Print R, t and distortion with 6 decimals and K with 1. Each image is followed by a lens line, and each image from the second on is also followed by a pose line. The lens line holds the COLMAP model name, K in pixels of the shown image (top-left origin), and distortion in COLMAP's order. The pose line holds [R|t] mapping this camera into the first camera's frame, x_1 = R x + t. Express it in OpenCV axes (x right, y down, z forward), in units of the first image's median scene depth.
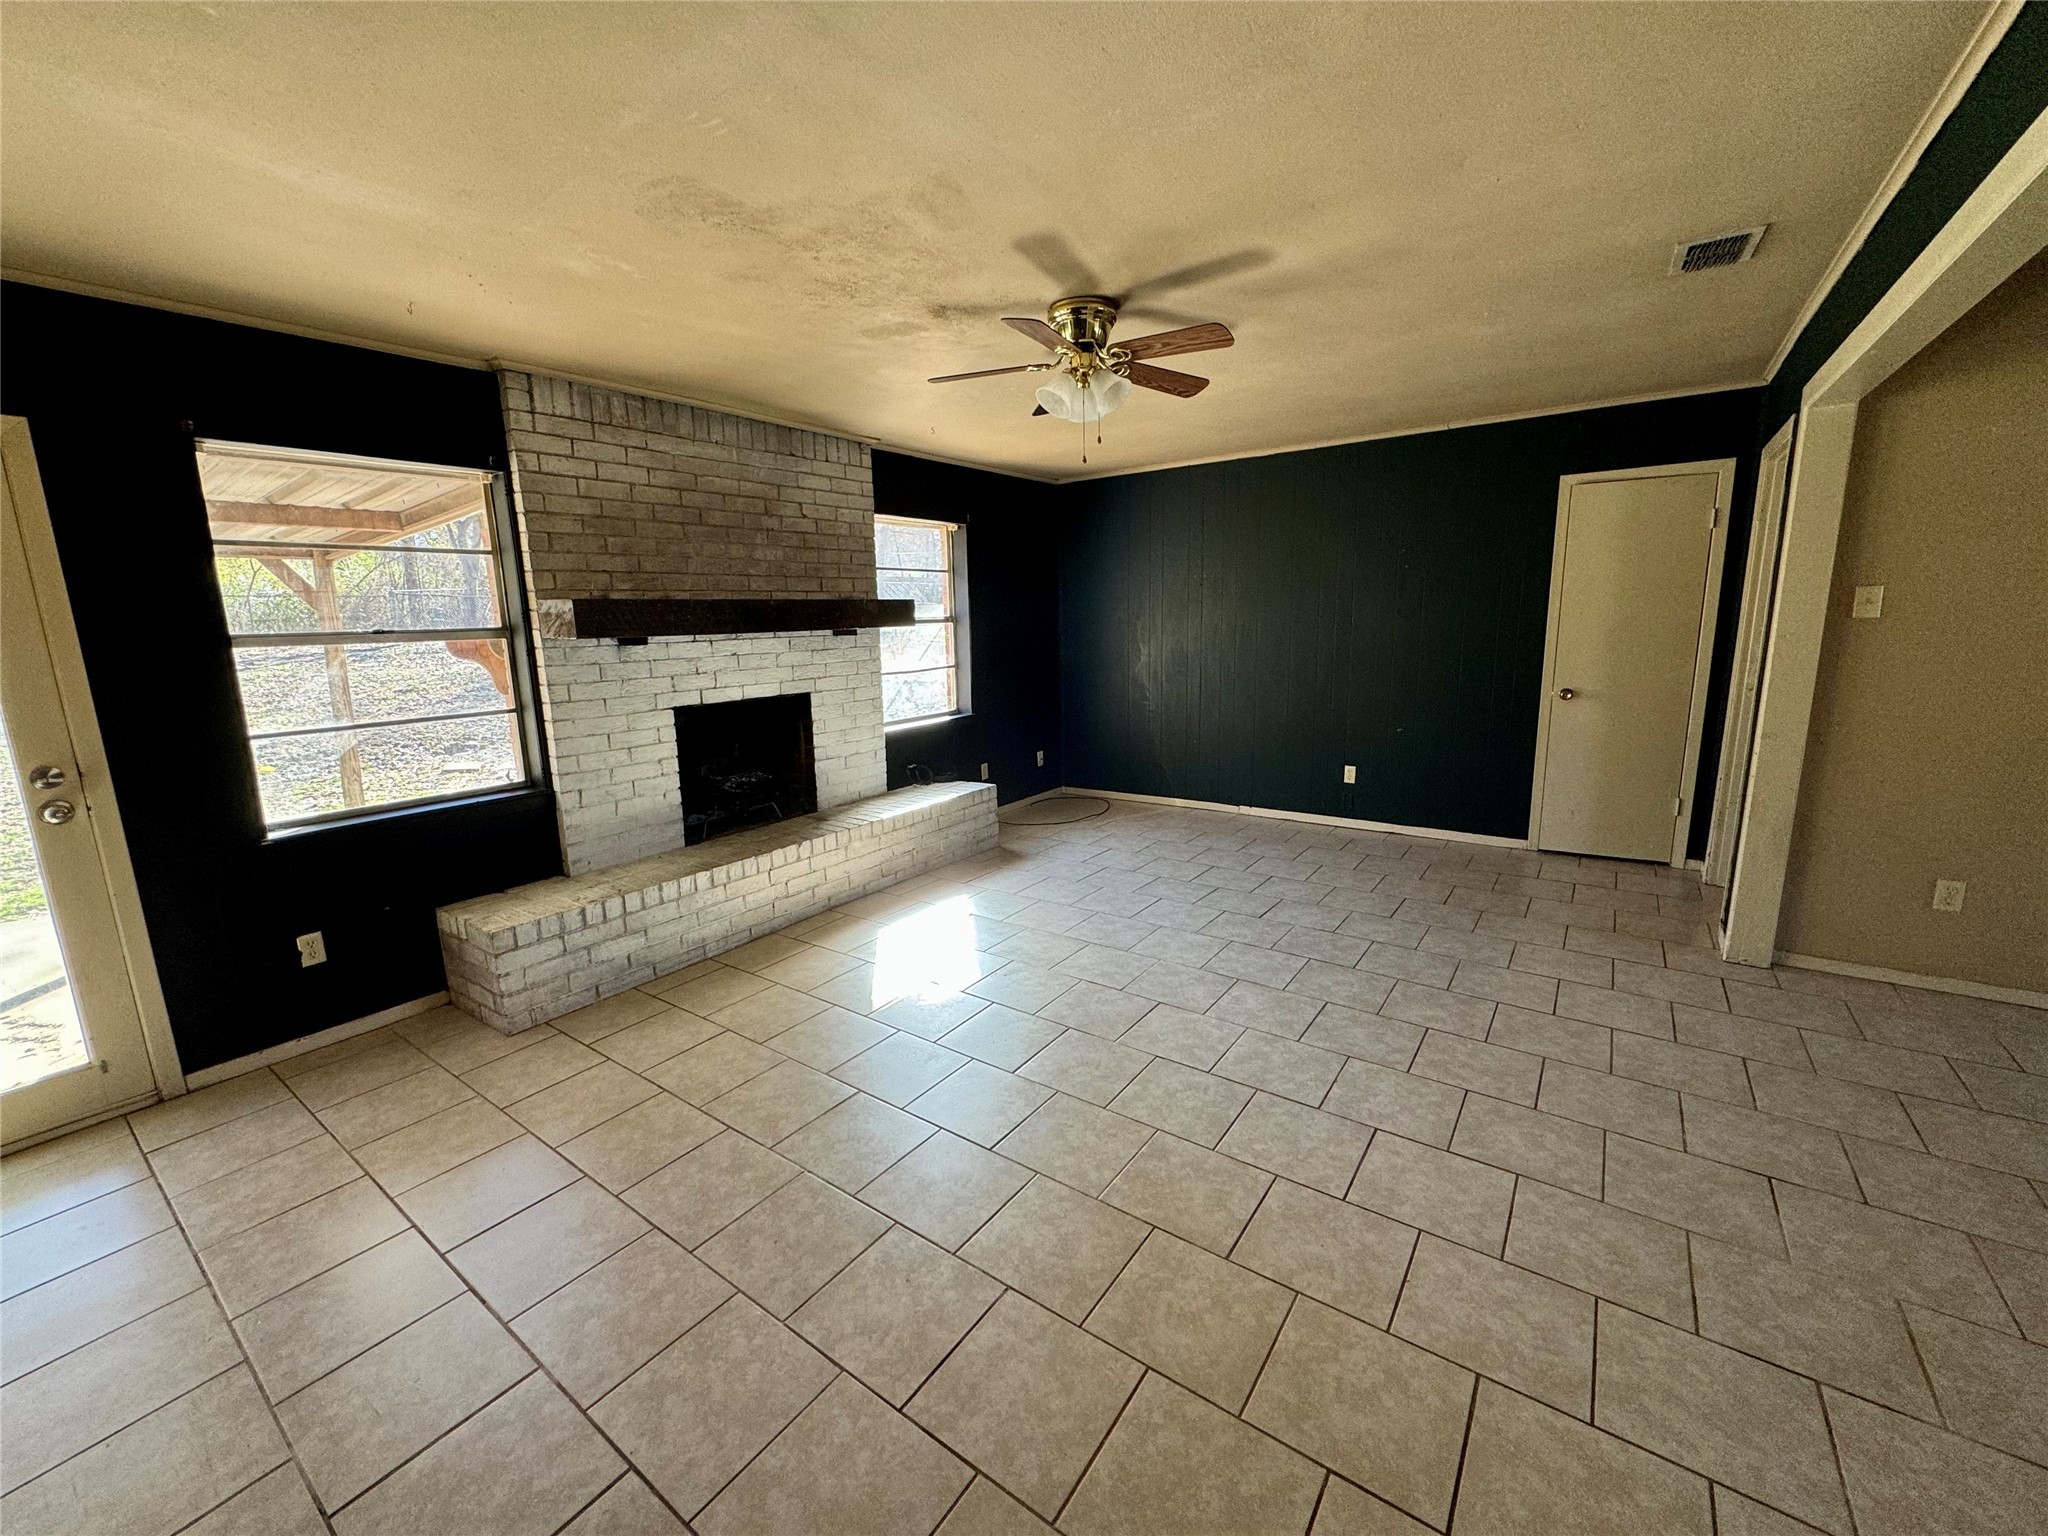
lens RADIAL K [[815.3, 0, 1021.9], [0, 815.3, 766.8], [0, 0, 1]] dist [-0.002549, 0.000590]
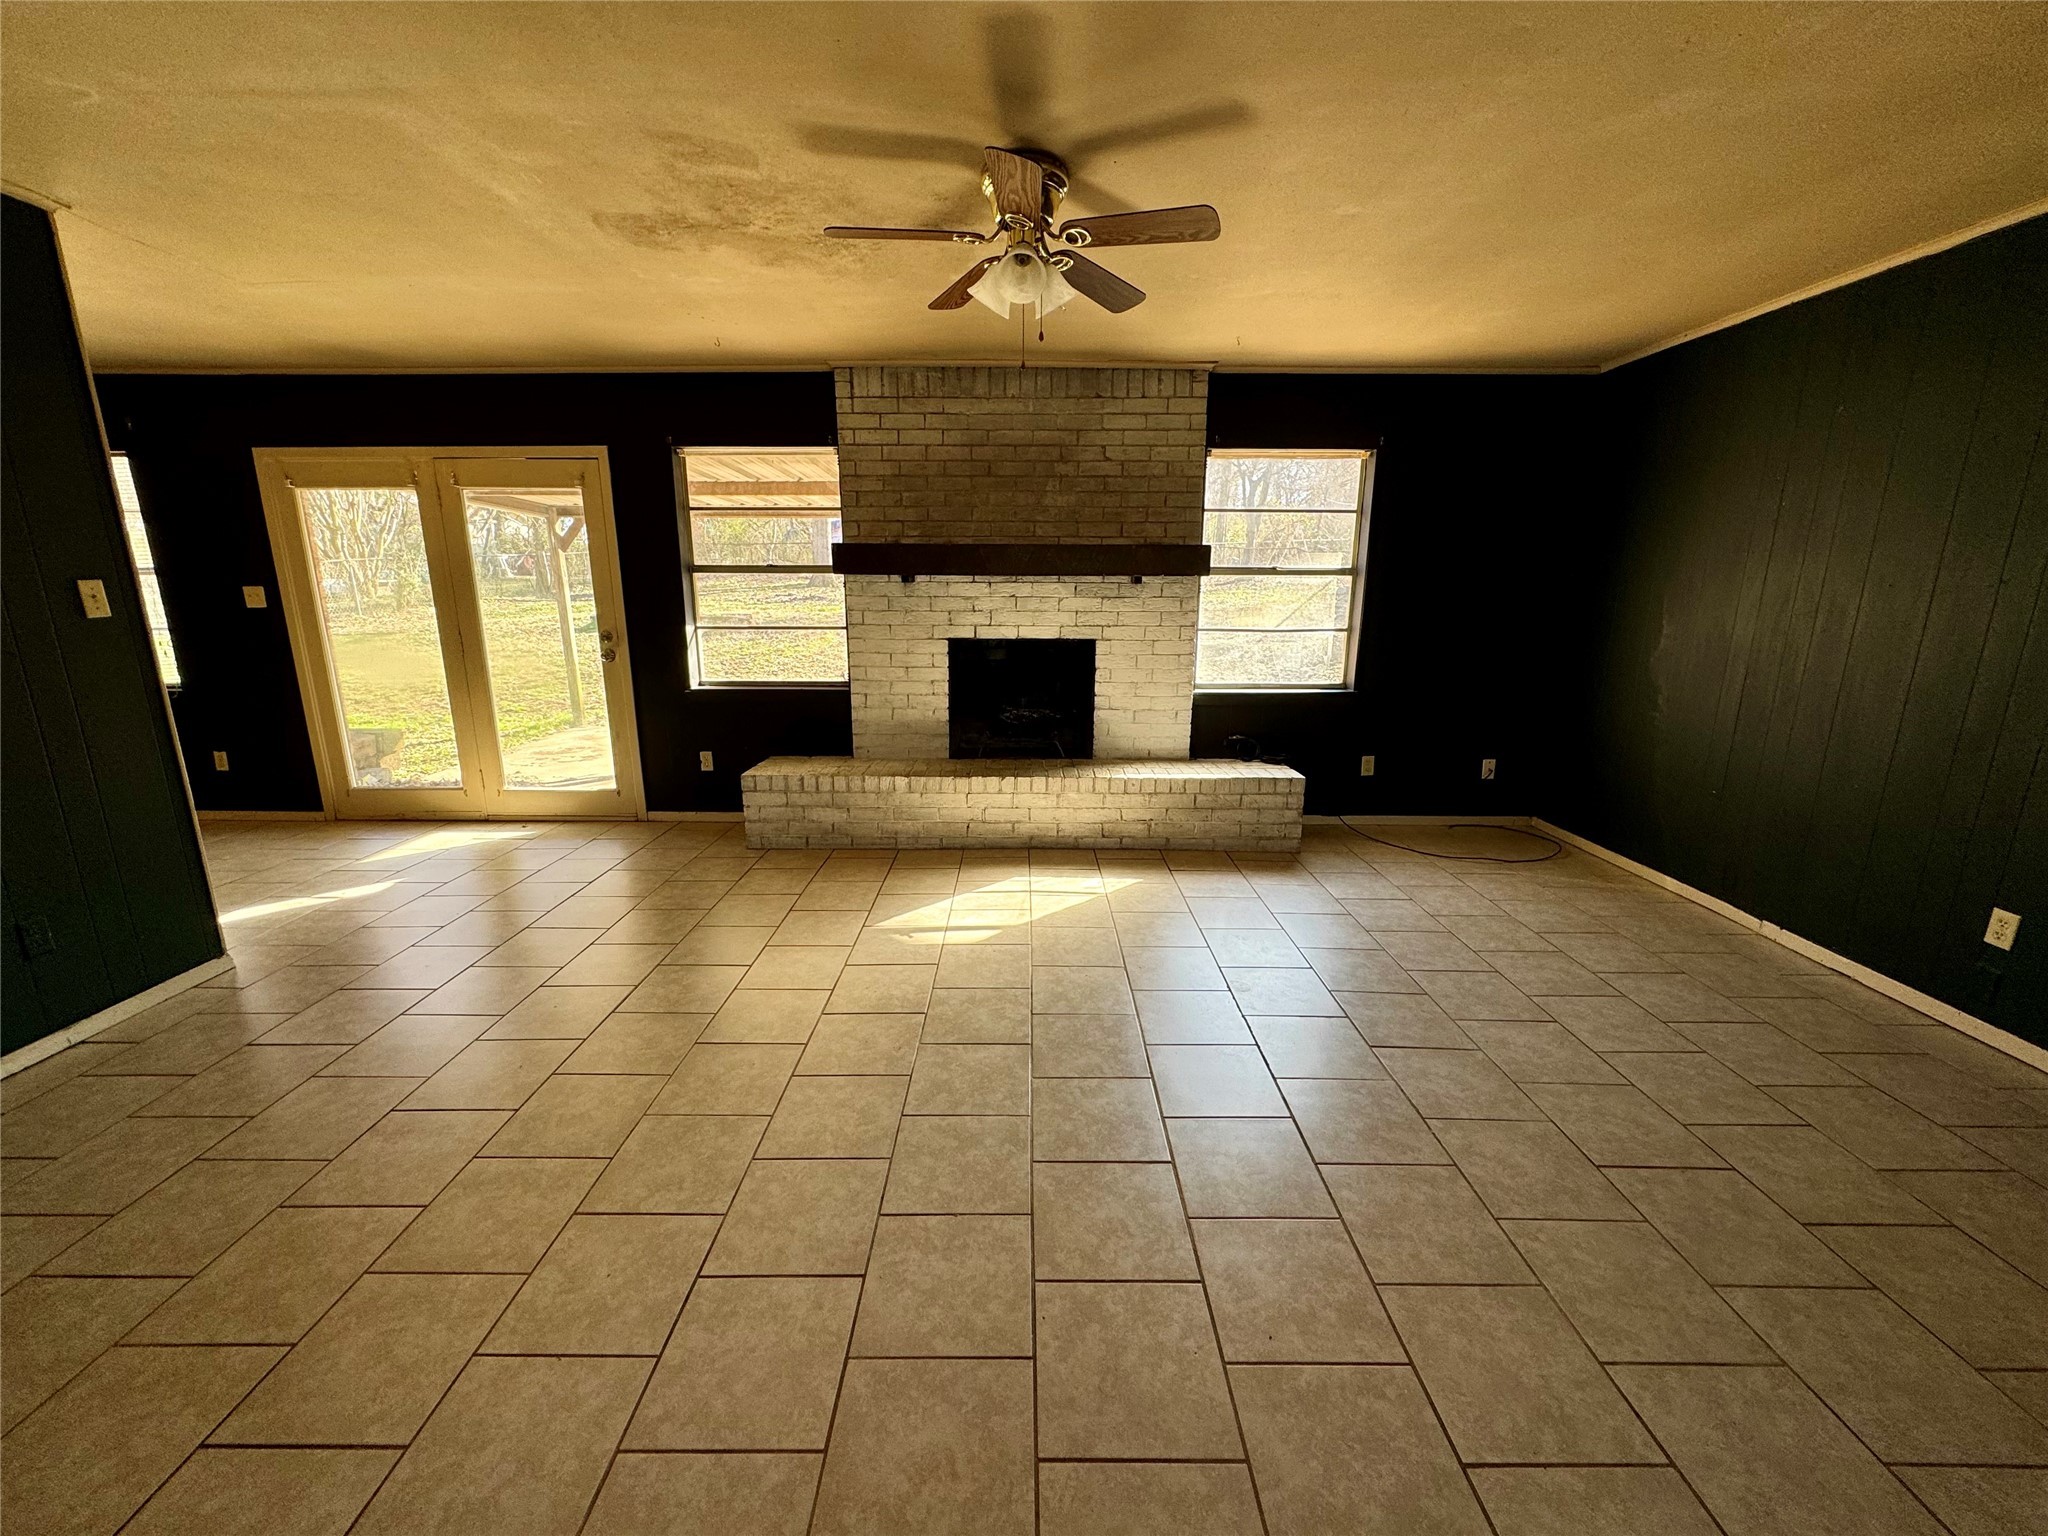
lens RADIAL K [[815.3, 0, 1024.6], [0, 815.3, 767.1], [0, 0, 1]] dist [-0.002549, 0.000590]
pose [[0.586285, 0.210365, -0.782315, 0.586810], [-0.167346, 0.976316, 0.137120, -0.070968], [0.792632, 0.050526, 0.607603, 0.385900]]
